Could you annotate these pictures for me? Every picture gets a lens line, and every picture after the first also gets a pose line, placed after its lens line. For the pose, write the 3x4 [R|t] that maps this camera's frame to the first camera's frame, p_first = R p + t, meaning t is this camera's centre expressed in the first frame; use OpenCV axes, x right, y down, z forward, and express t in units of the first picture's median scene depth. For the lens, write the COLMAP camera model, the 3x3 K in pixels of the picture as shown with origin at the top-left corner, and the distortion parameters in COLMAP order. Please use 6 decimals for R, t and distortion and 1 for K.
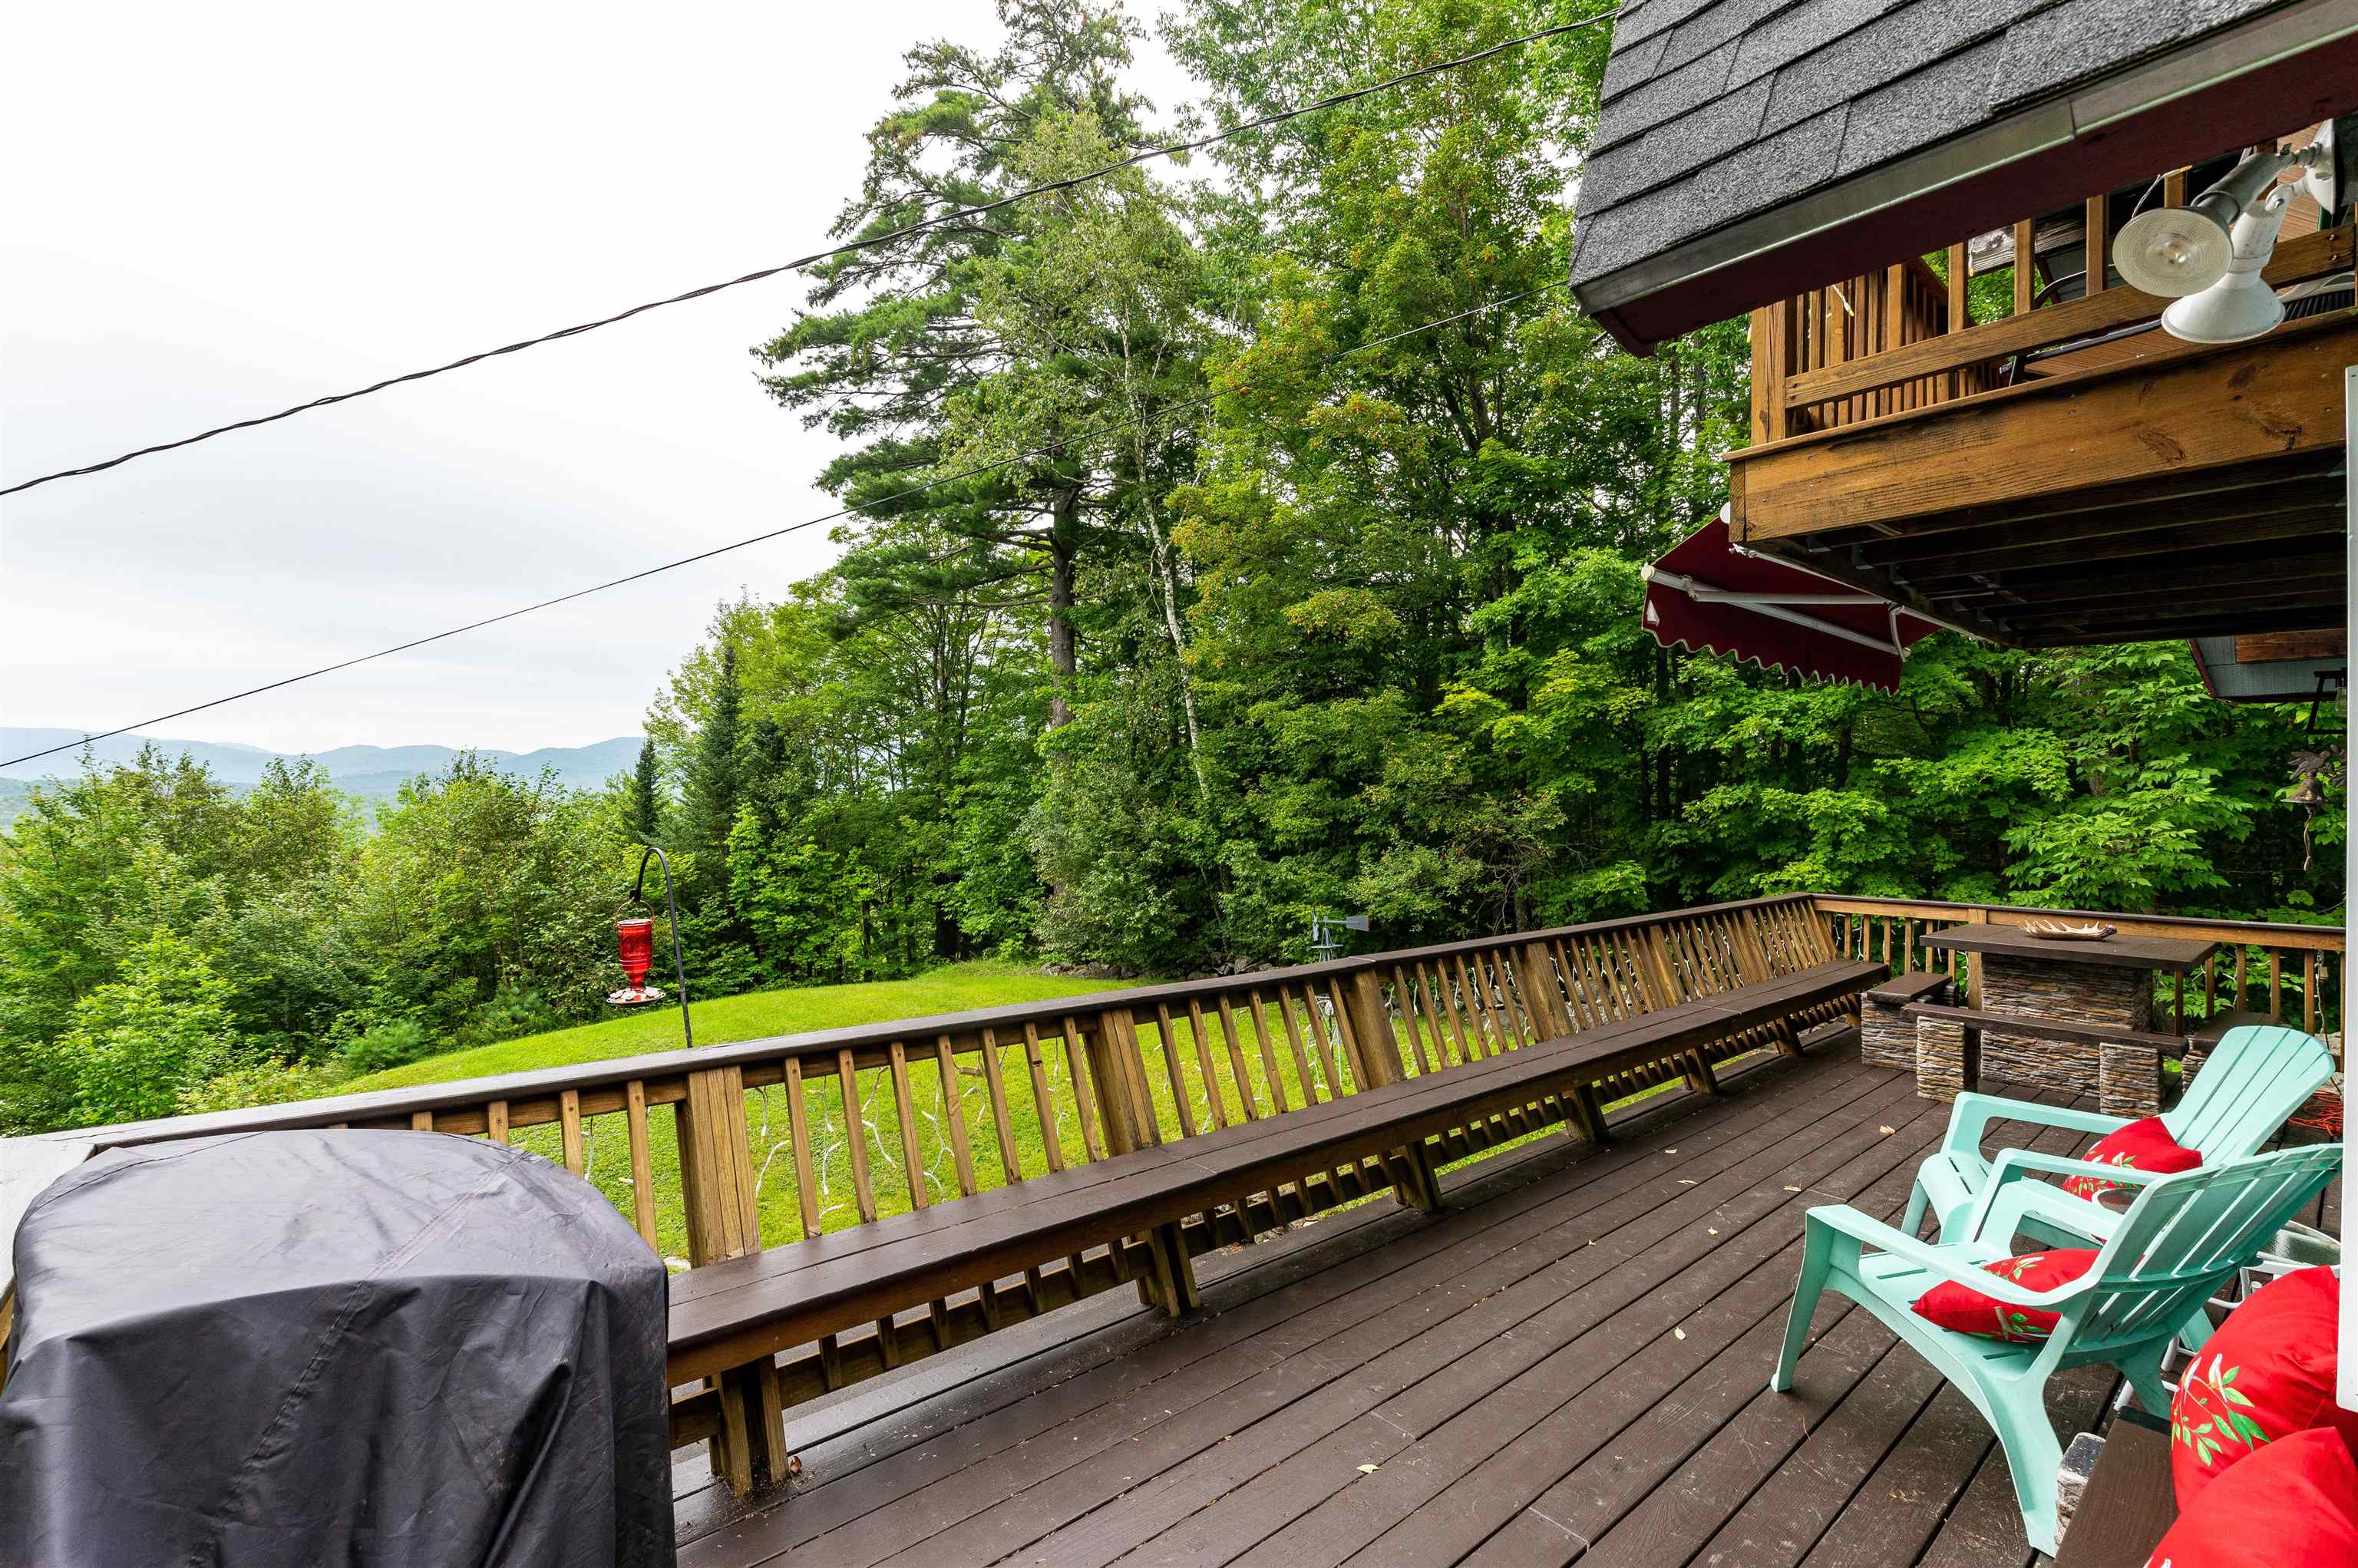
lens RADIAL K [[1018.6, 0, 1181.0], [0, 1018.6, 781.2], [0, 0, 1]] dist [0.001668, -0.001383]
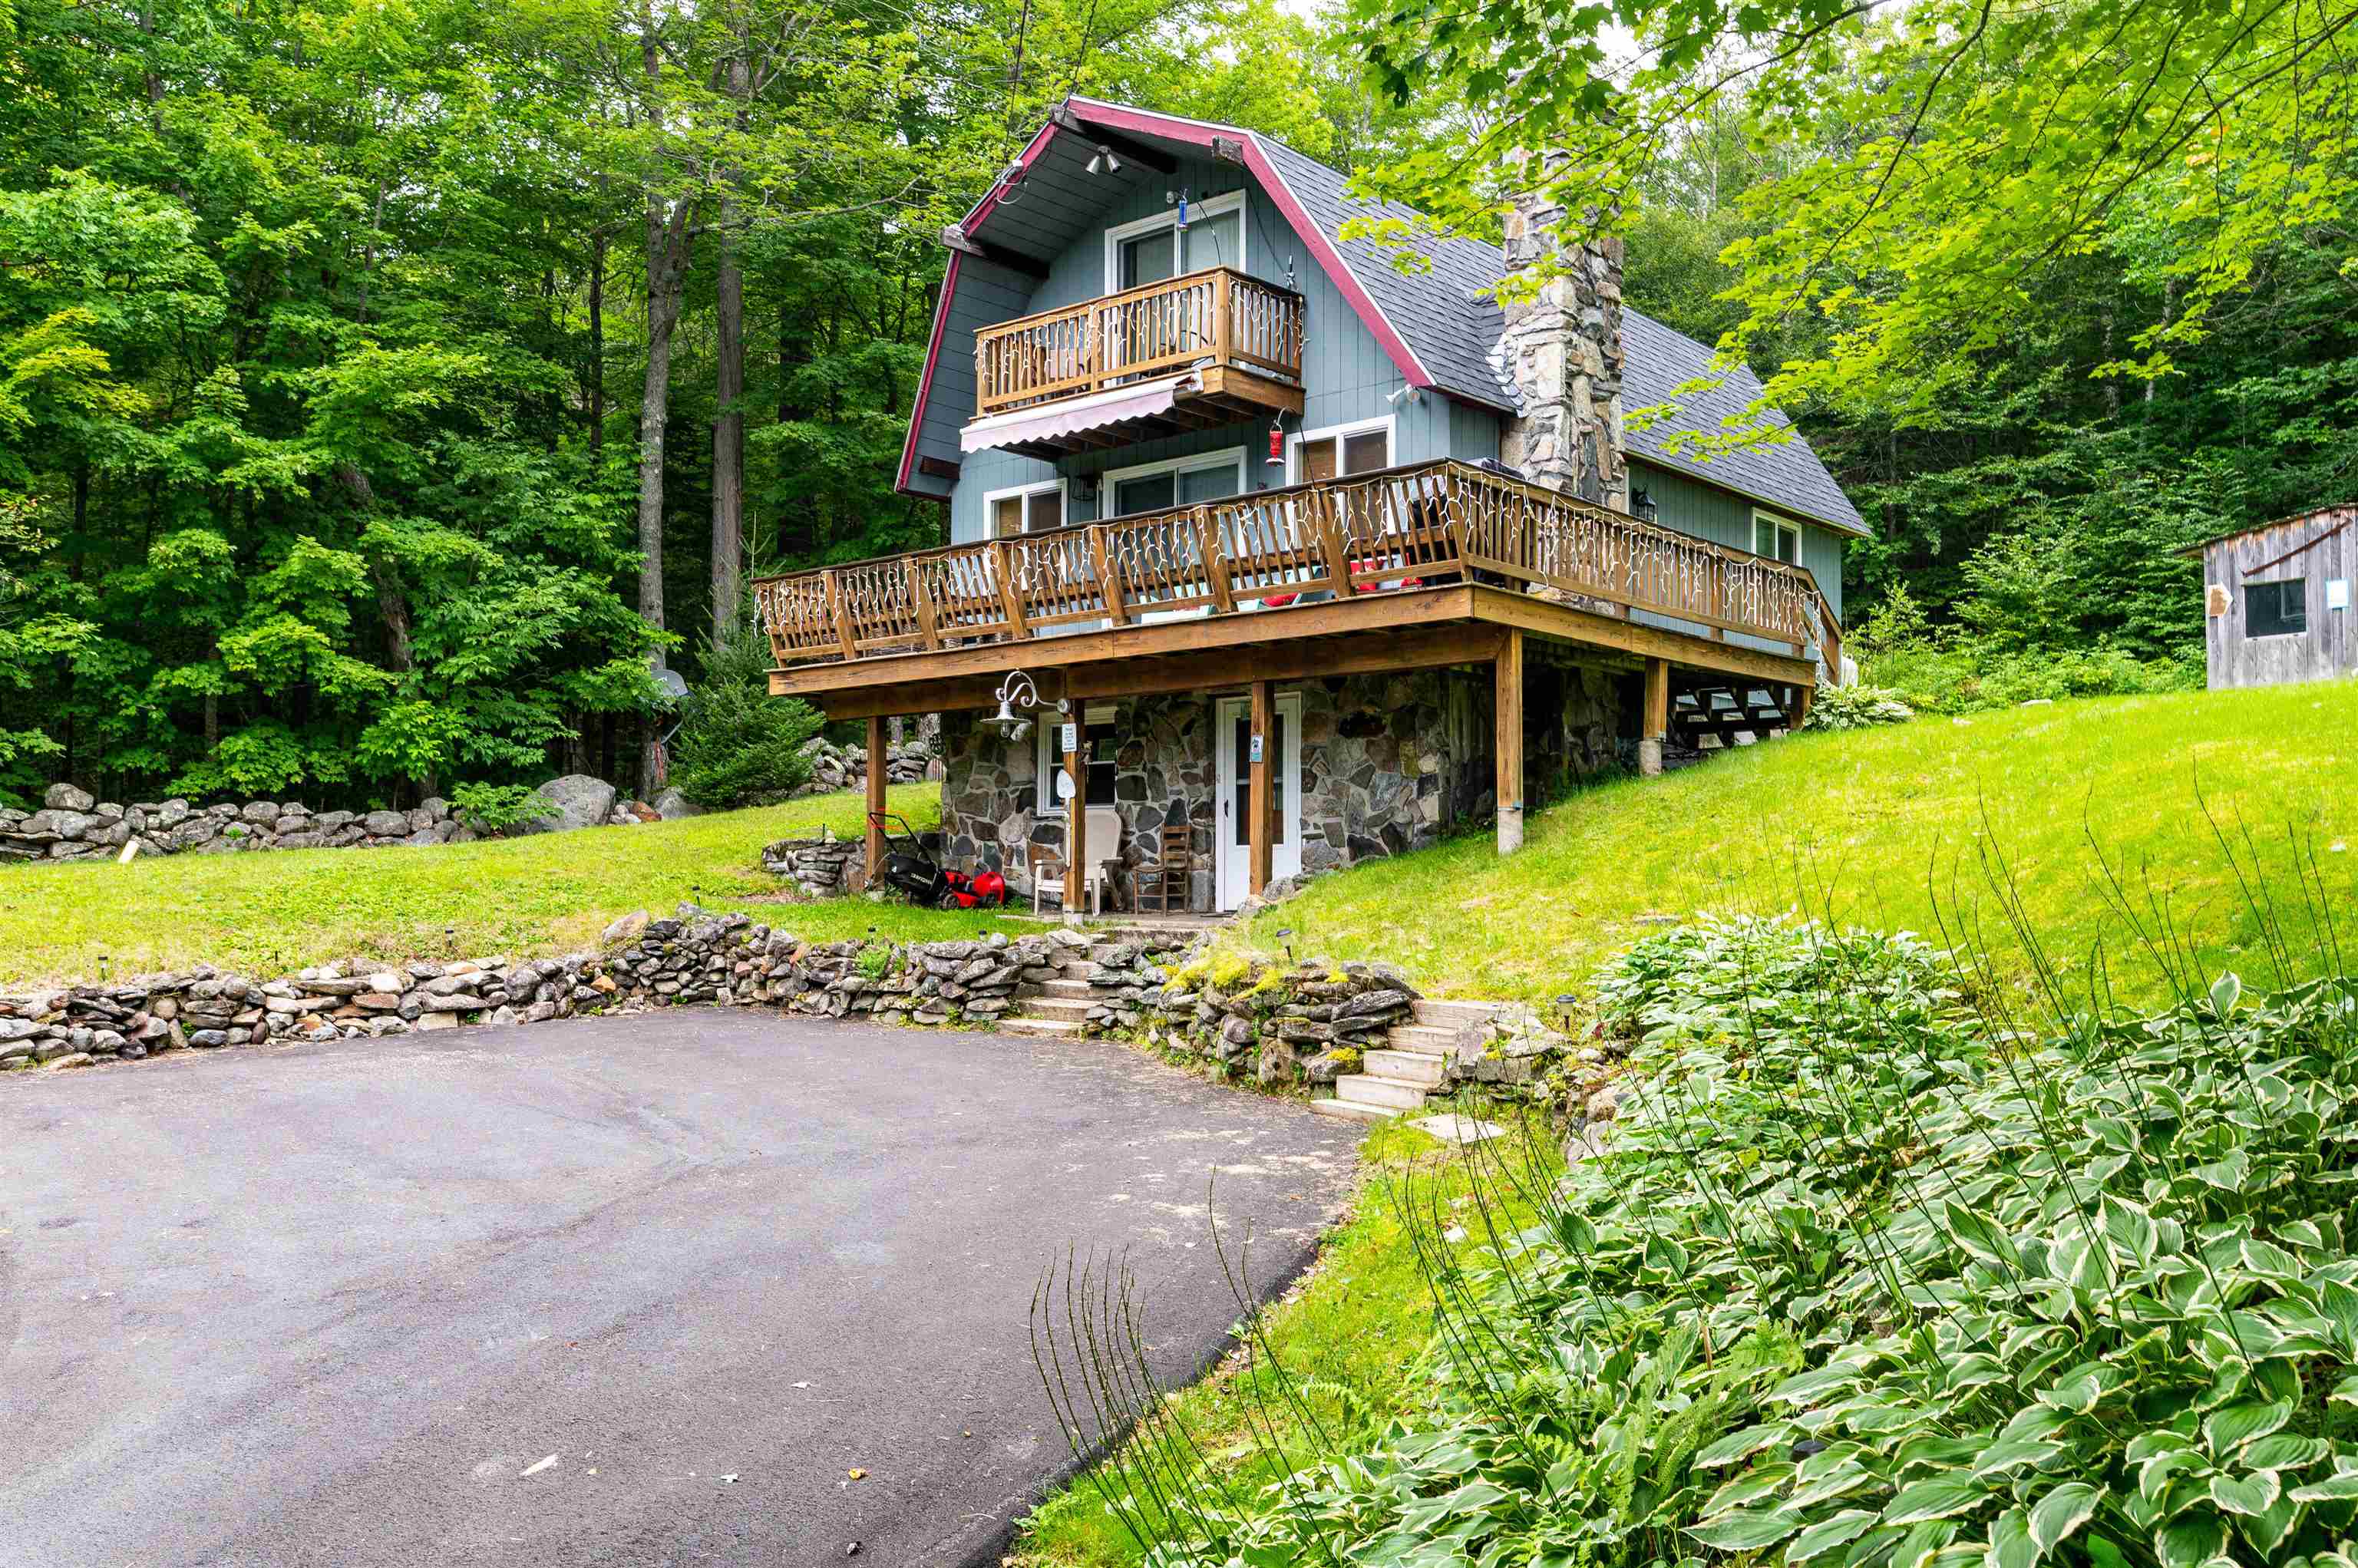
lens RADIAL K [[2088.2, 0, 1198.0], [0, 2088.2, 800.7], [0, 0, 1]] dist [0.007626, -0.014106]
pose [[-0.193587, 0.042537, 0.980161, -0.809032], [-0.009106, 0.998939, -0.045150, 0.185901], [-0.981041, -0.017665, -0.192994, 0.328762]]
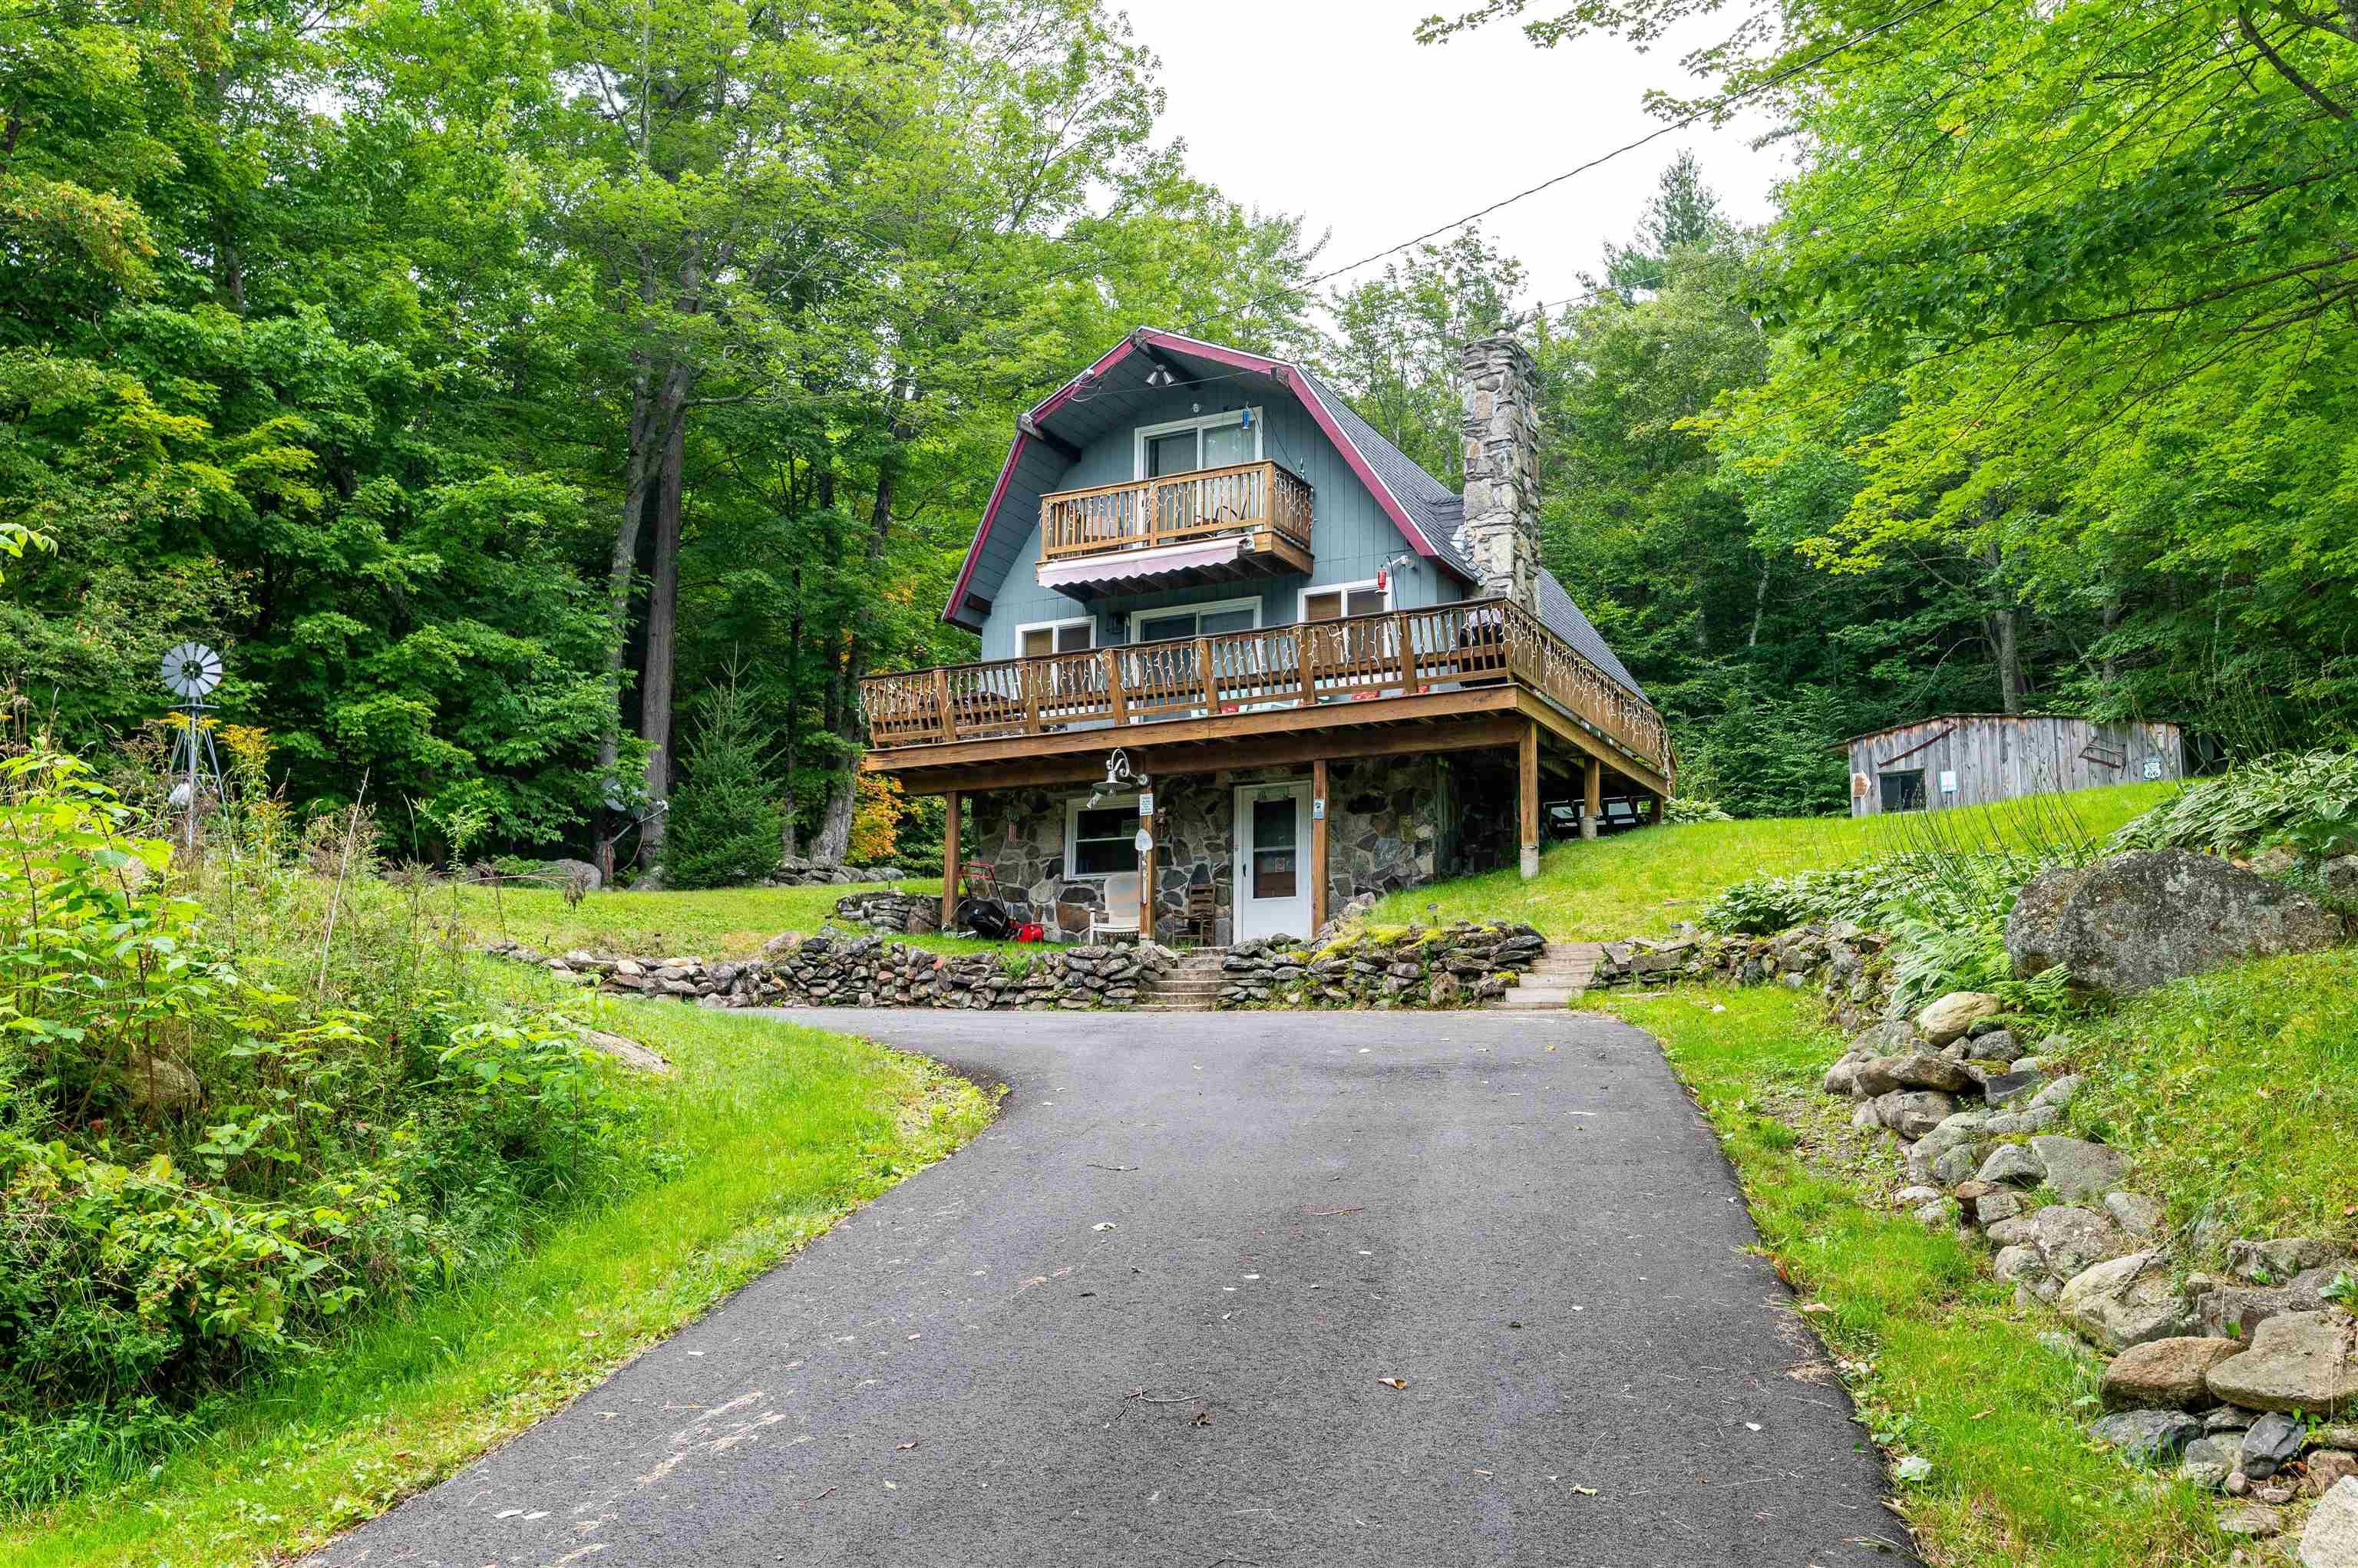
lens RADIAL K [[2088.2, 0, 1216.0], [0, 2088.2, 758.6], [0, 0, 1]] dist [0.007626, -0.014106]
pose [[-0.416842, 0.158117, 0.895121, -0.979567], [-0.018514, 0.983073, -0.182275, 0.306449], [-0.908790, -0.092552, -0.406859, 0.654402]]
